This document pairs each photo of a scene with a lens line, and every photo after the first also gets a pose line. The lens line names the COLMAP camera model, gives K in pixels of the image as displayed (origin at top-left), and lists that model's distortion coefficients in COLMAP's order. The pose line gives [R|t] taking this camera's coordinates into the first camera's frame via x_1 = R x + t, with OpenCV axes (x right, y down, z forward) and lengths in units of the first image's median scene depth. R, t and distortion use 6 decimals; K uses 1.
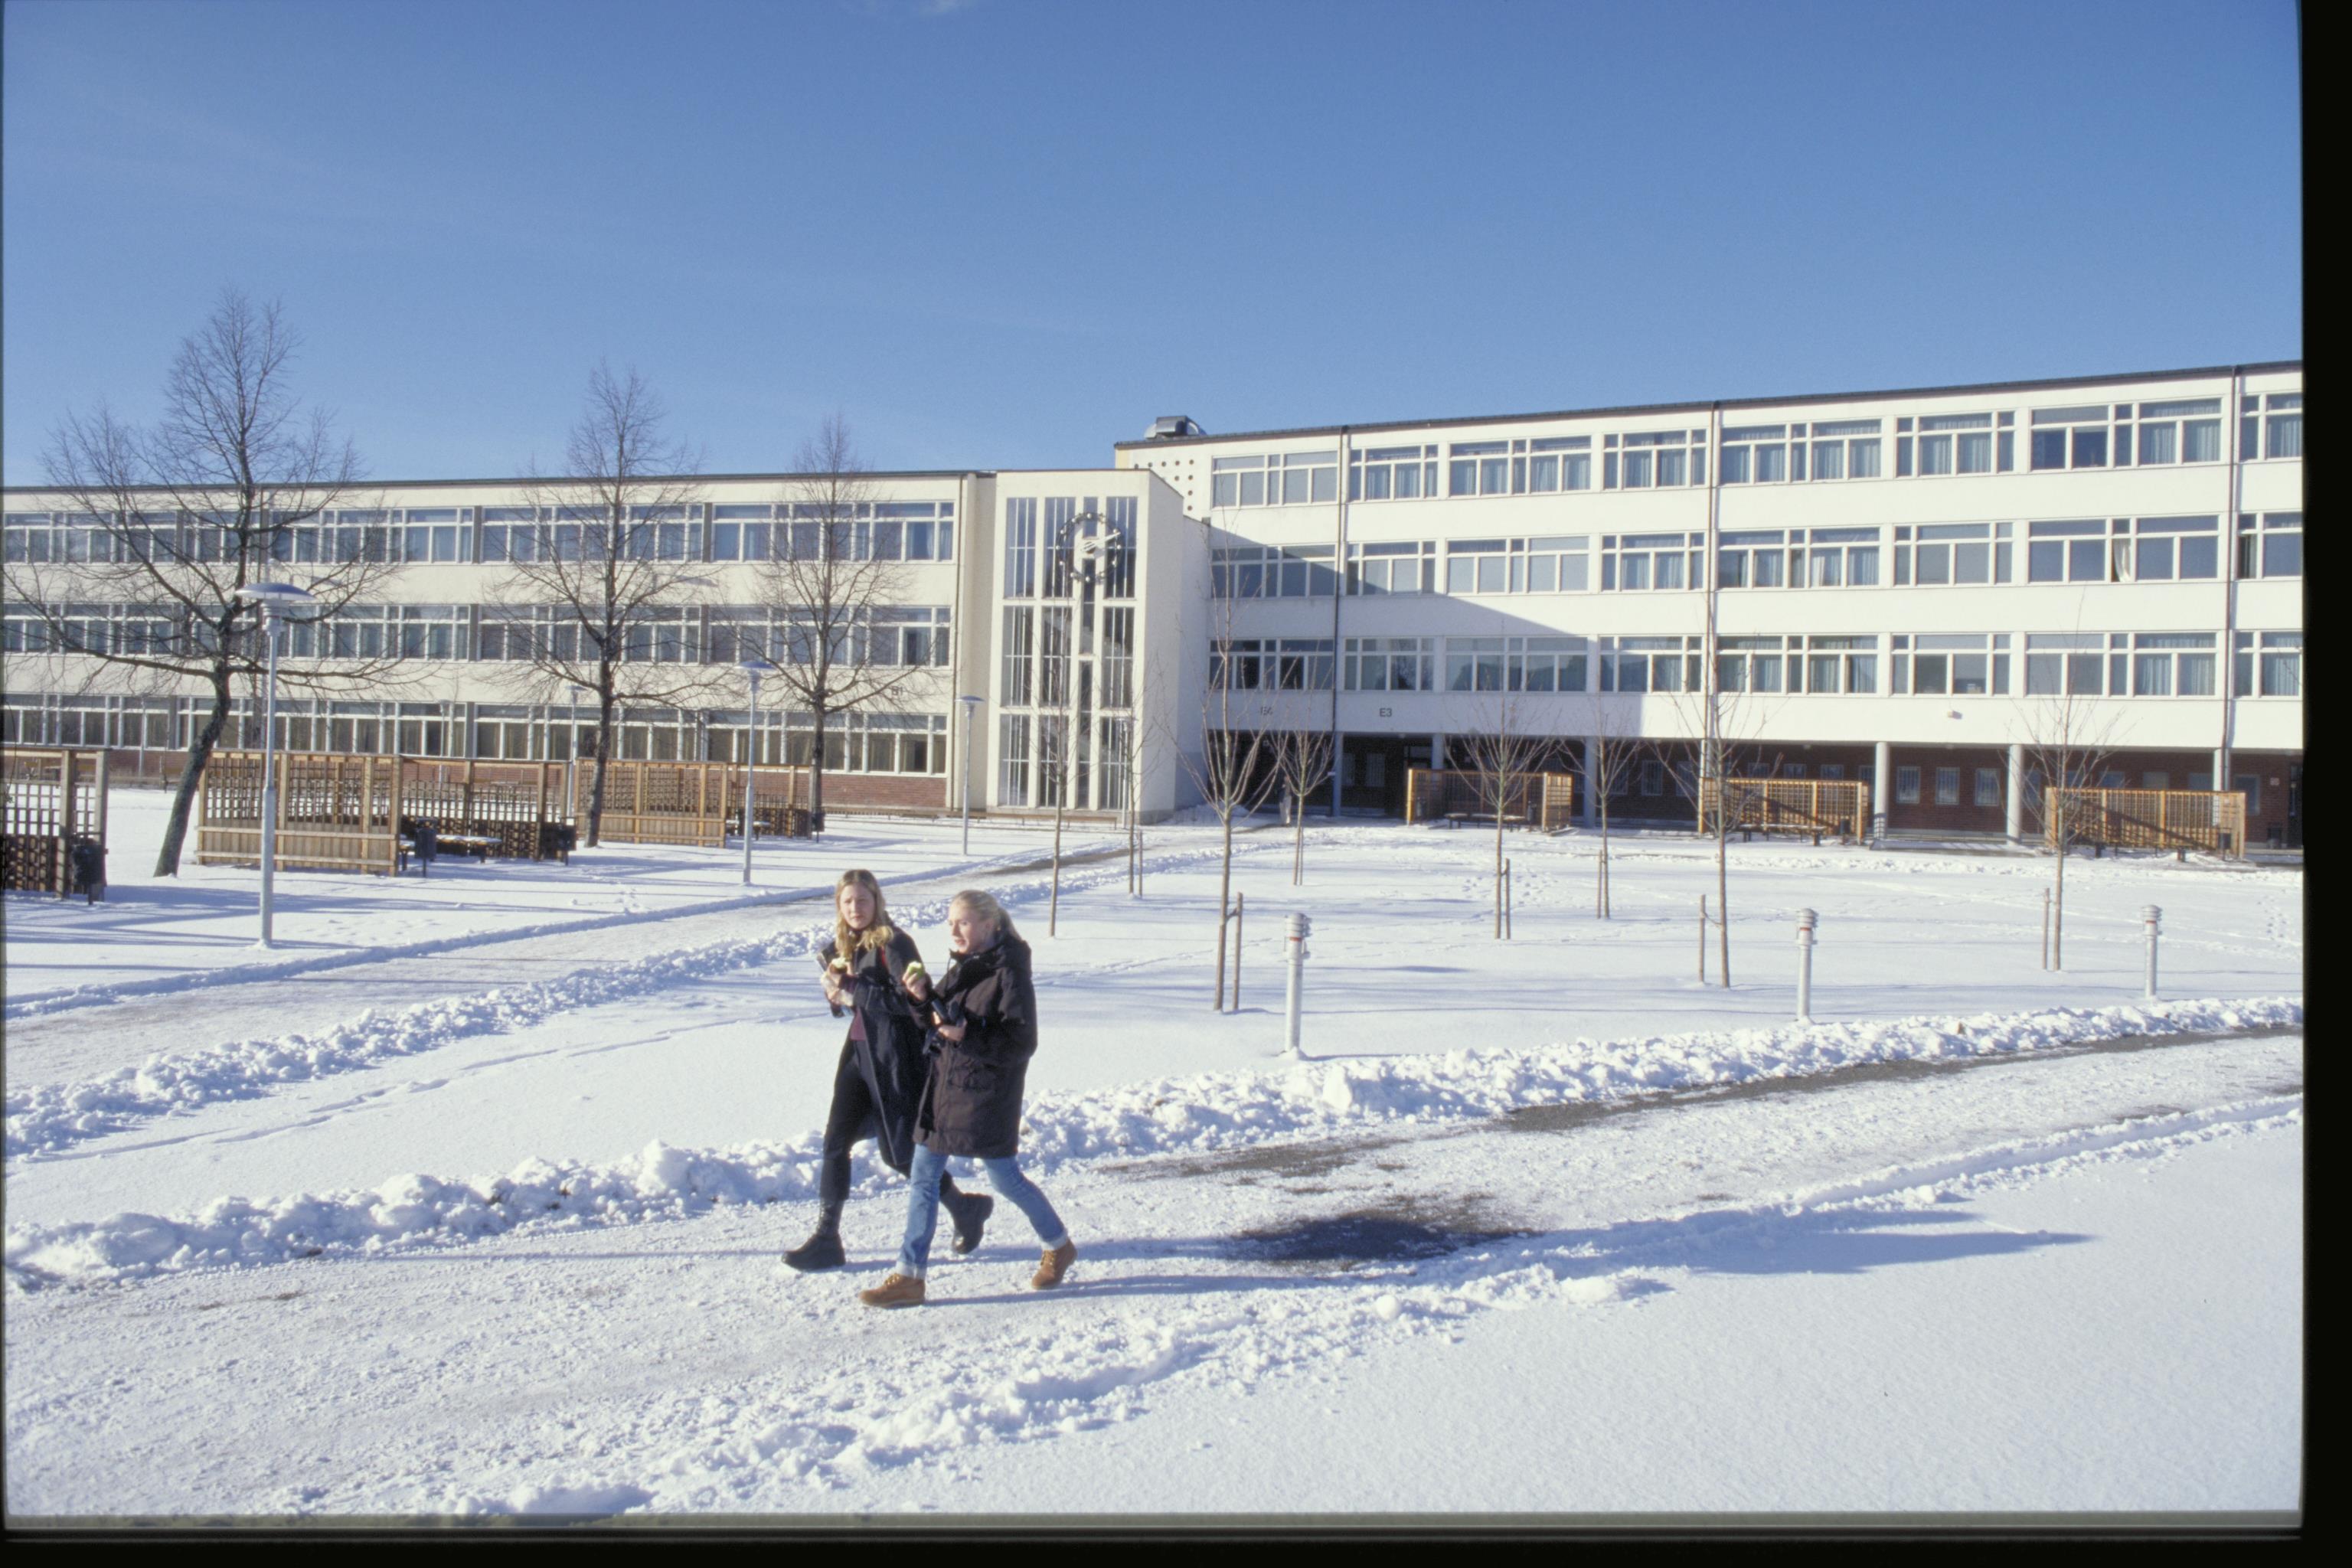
lens RADIAL K [[1769.6, 0, 1127.3], [0, 1769.6, 773.7], [0, 0, 1]] dist [-0.104182, 0.083878]
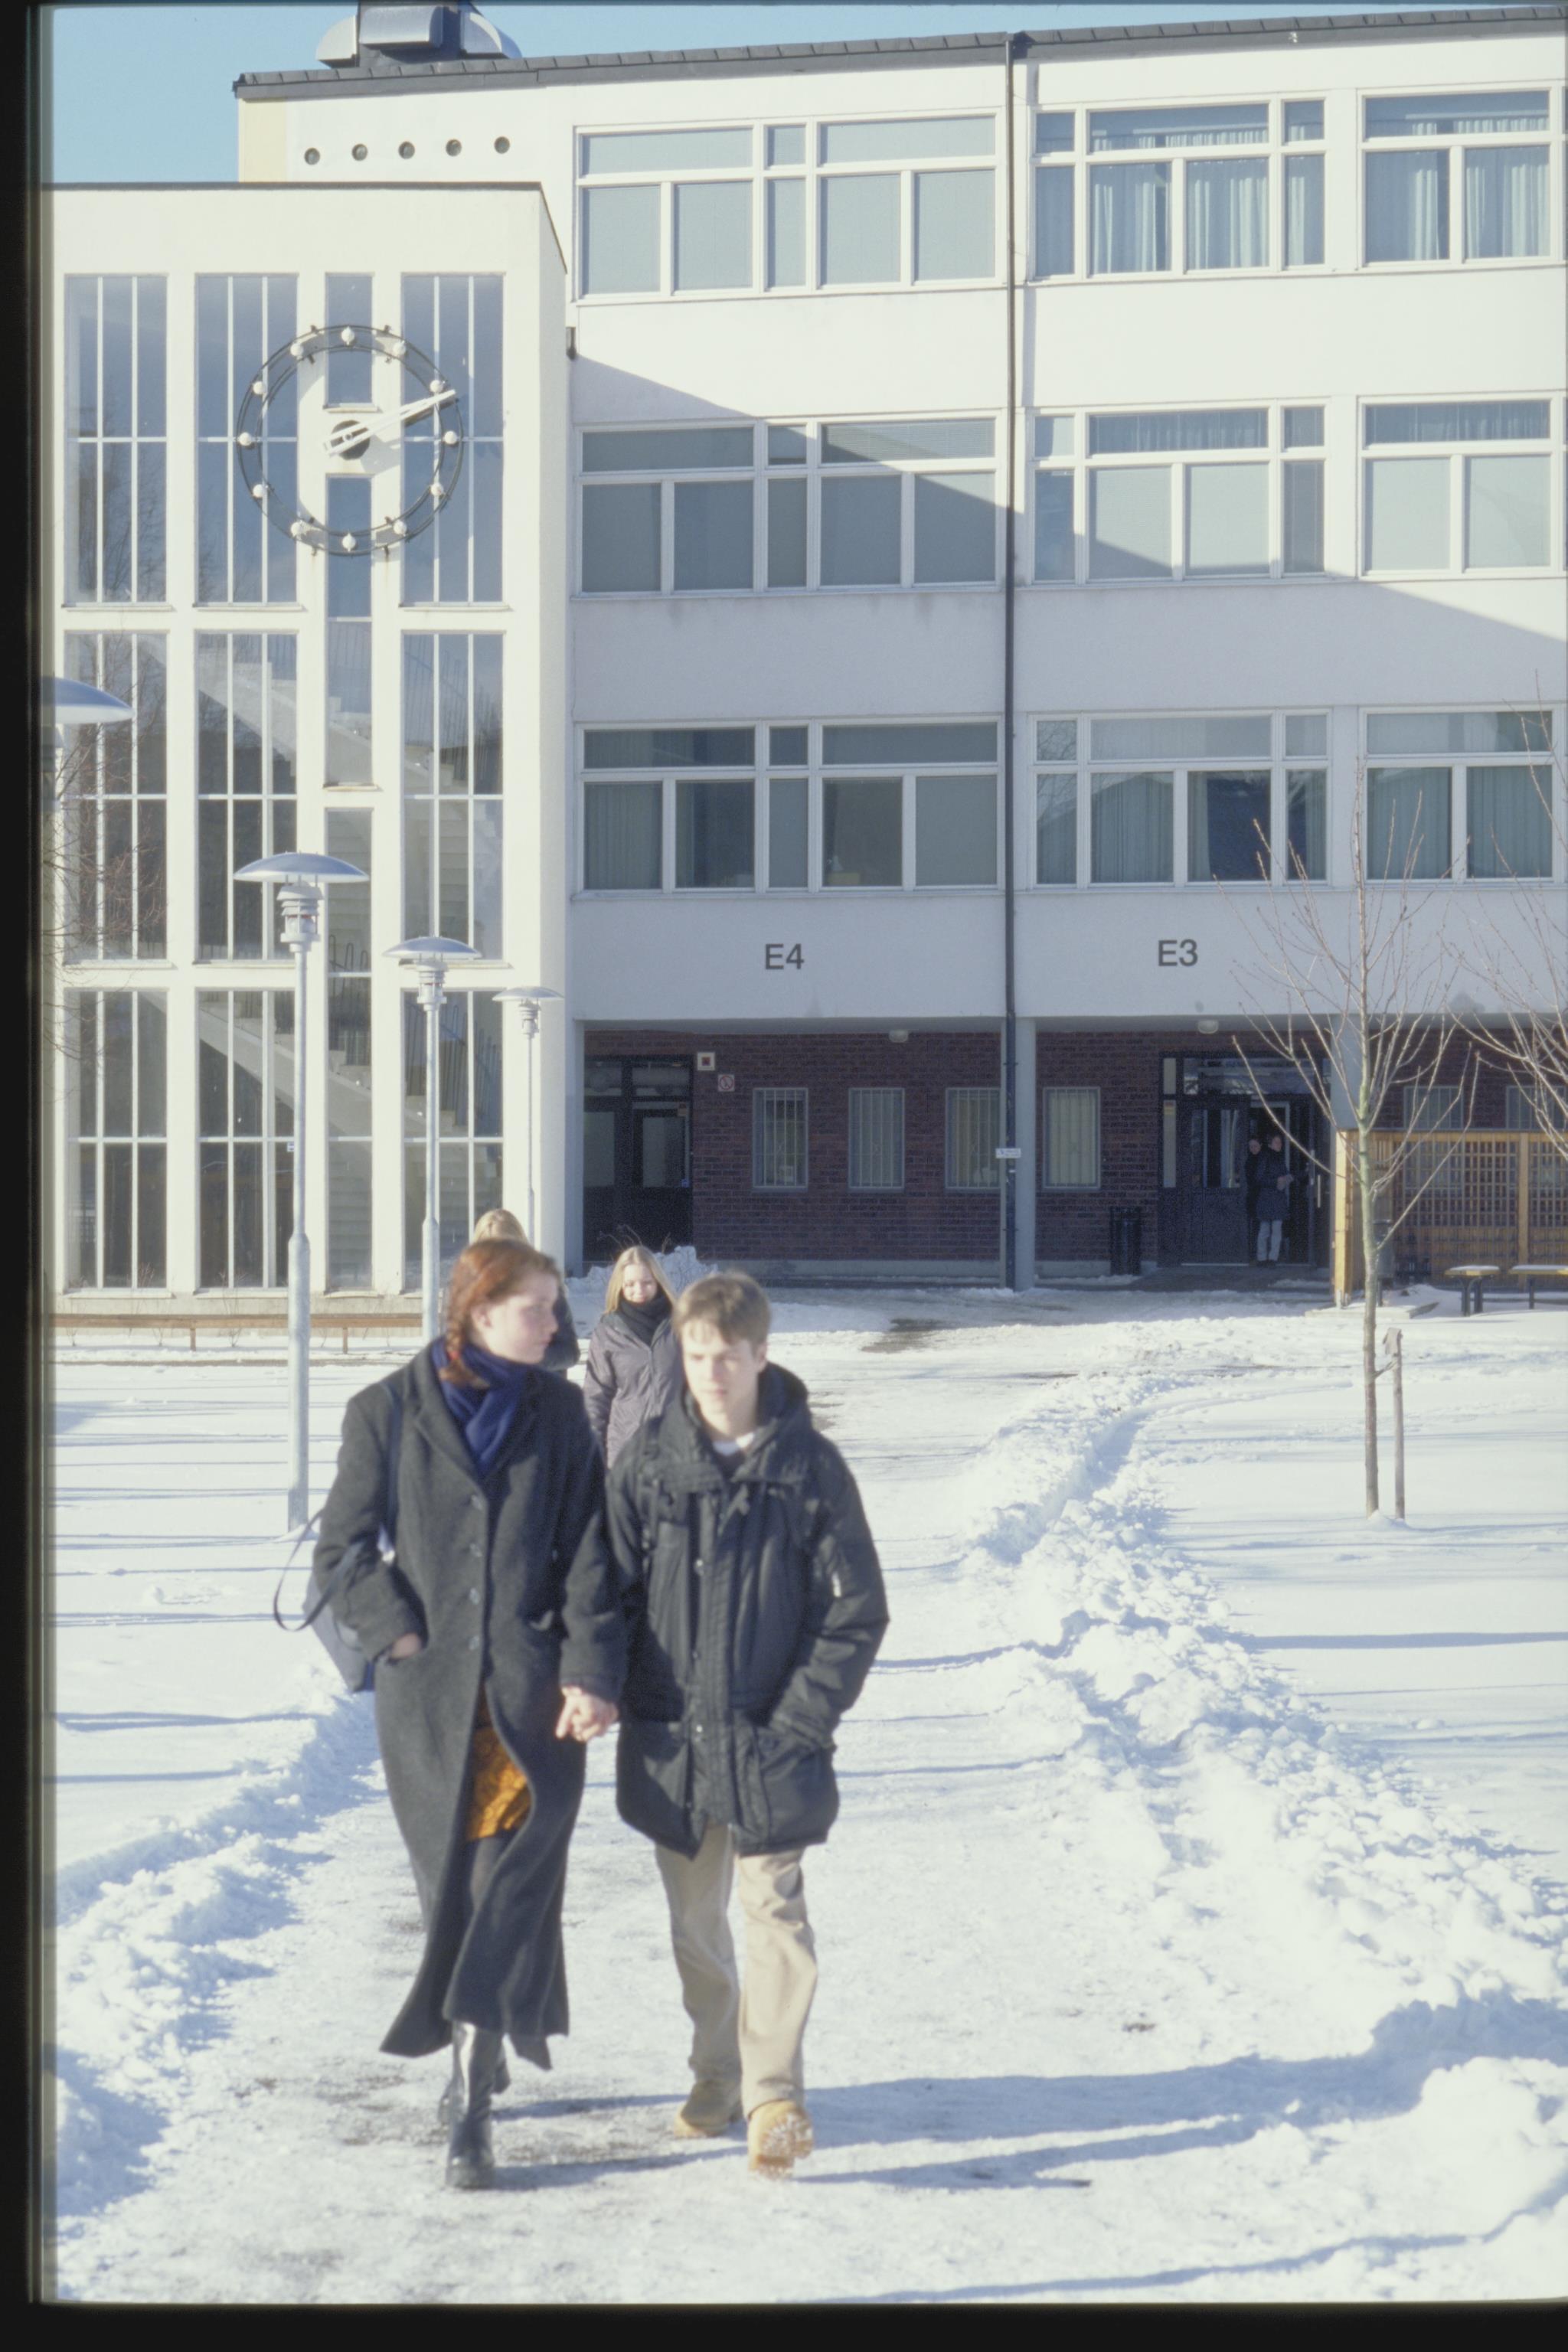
lens RADIAL K [[6302.1, 0, 784.0], [0, 6302.1, 1176.0], [0, 0, 1]] dist [0.002830, -0.332009]
pose [[0.971311, -0.030633, 0.235830, -0.206725], [0.030030, 0.999530, 0.006152, -0.004418], [-0.235908, 0.001106, 0.971775, -0.080680]]
